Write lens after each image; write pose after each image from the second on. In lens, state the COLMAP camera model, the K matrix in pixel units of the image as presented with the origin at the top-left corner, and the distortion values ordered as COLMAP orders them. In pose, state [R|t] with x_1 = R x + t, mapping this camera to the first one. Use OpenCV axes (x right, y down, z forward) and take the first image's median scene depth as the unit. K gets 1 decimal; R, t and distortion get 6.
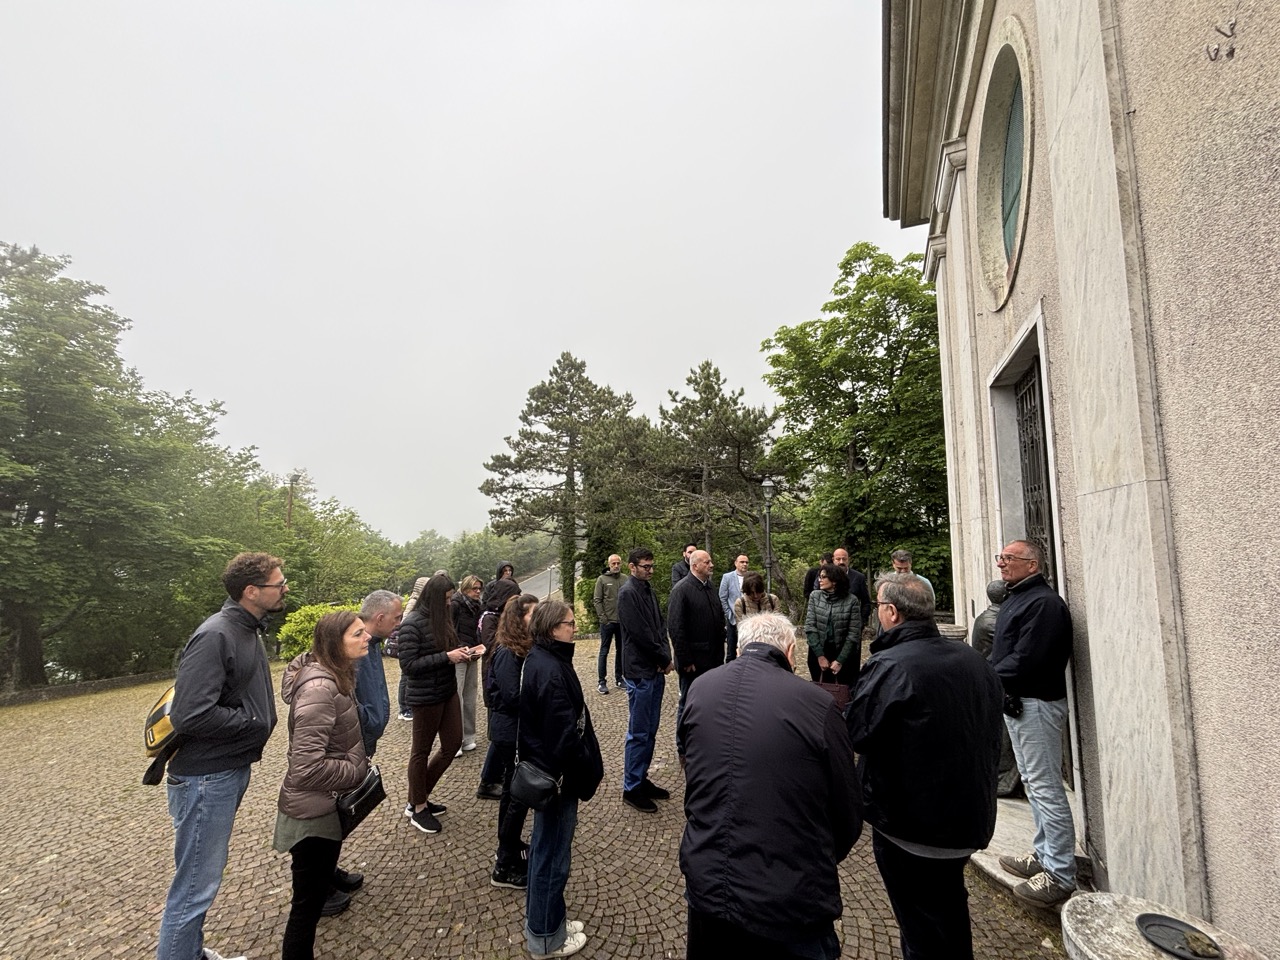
lens RADIAL K [[520.3, 0, 632.8], [0, 520.3, 480.4], [0, 0, 1]] dist [0.006722, -0.000304]
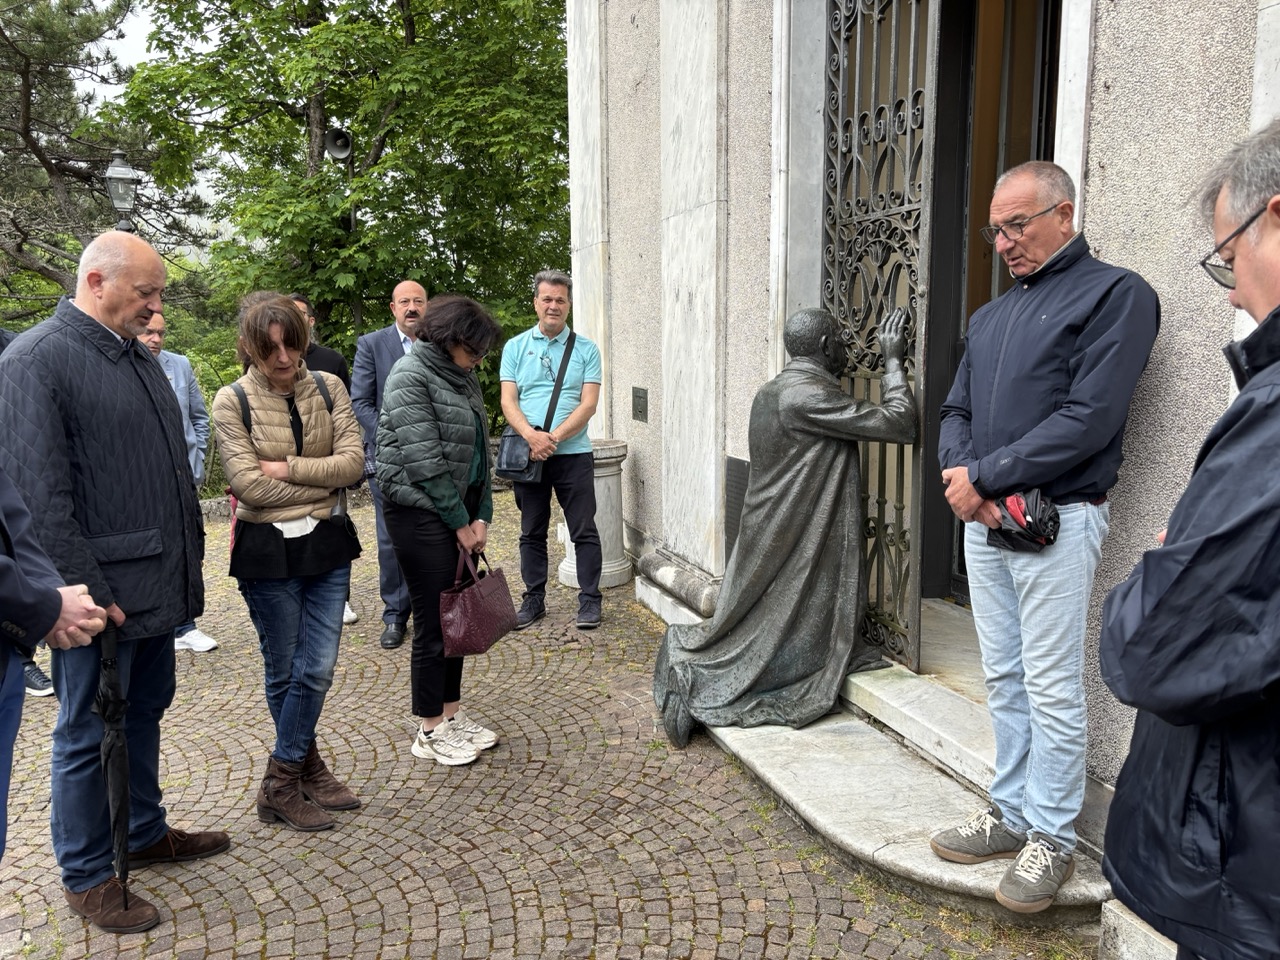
lens RADIAL K [[970.1, 0, 635.3], [0, 970.1, 488.4], [0, 0, 1]] dist [0.065060, -0.080097]
pose [[0.712089, -0.116963, 0.692278, -0.015819], [-0.062410, 0.971577, 0.228347, 0.044784], [-0.699310, -0.205809, 0.684550, 0.131191]]
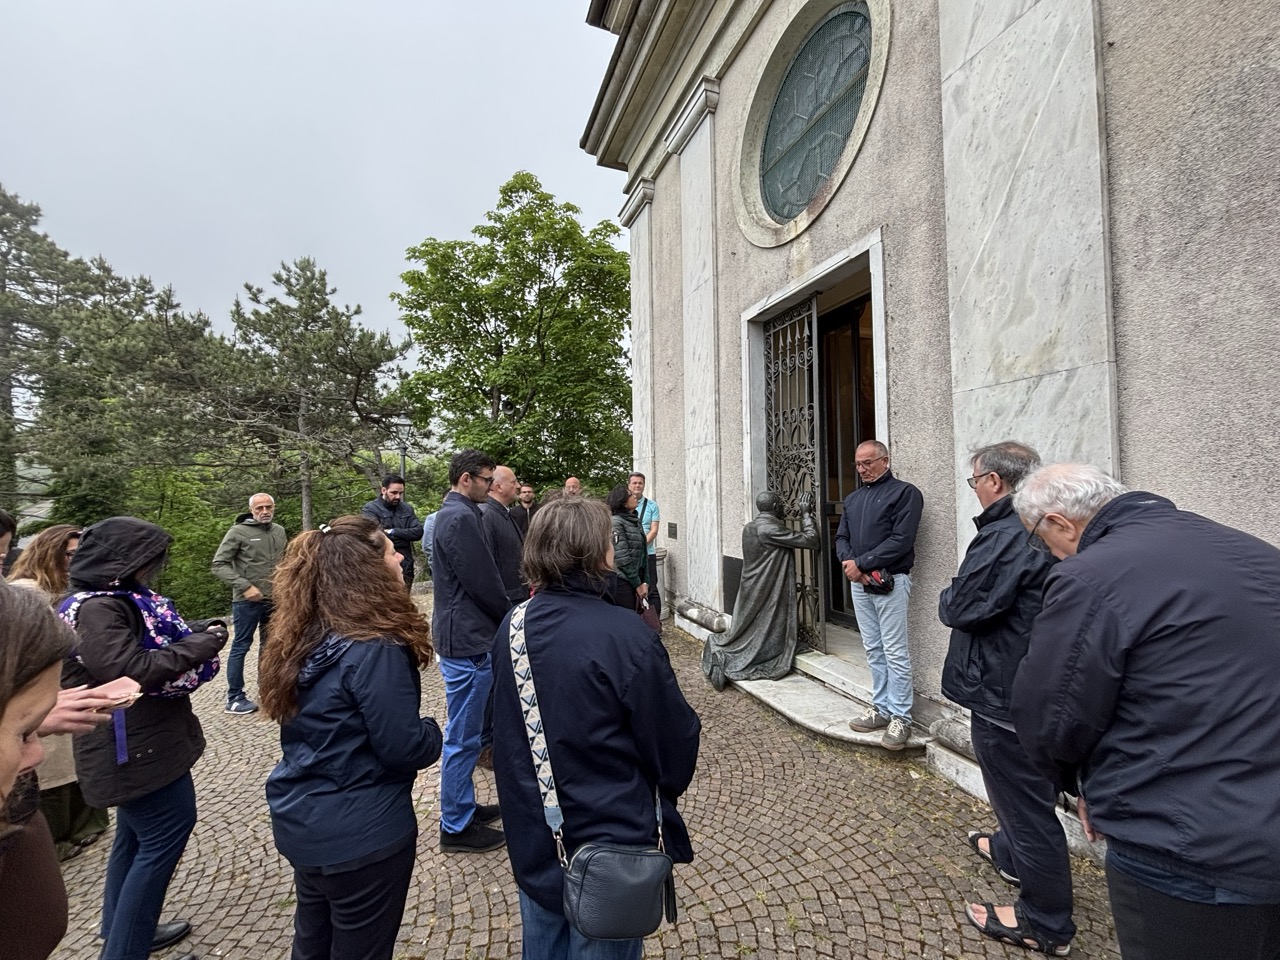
lens RADIAL K [[520.3, 0, 632.8], [0, 520.3, 480.4], [0, 0, 1]] dist [0.006722, -0.000304]
pose [[0.702190, -0.002531, 0.711985, -0.084206], [-0.052444, 0.997093, 0.055267, 0.034593], [-0.710055, -0.076147, 0.700016, 0.120587]]
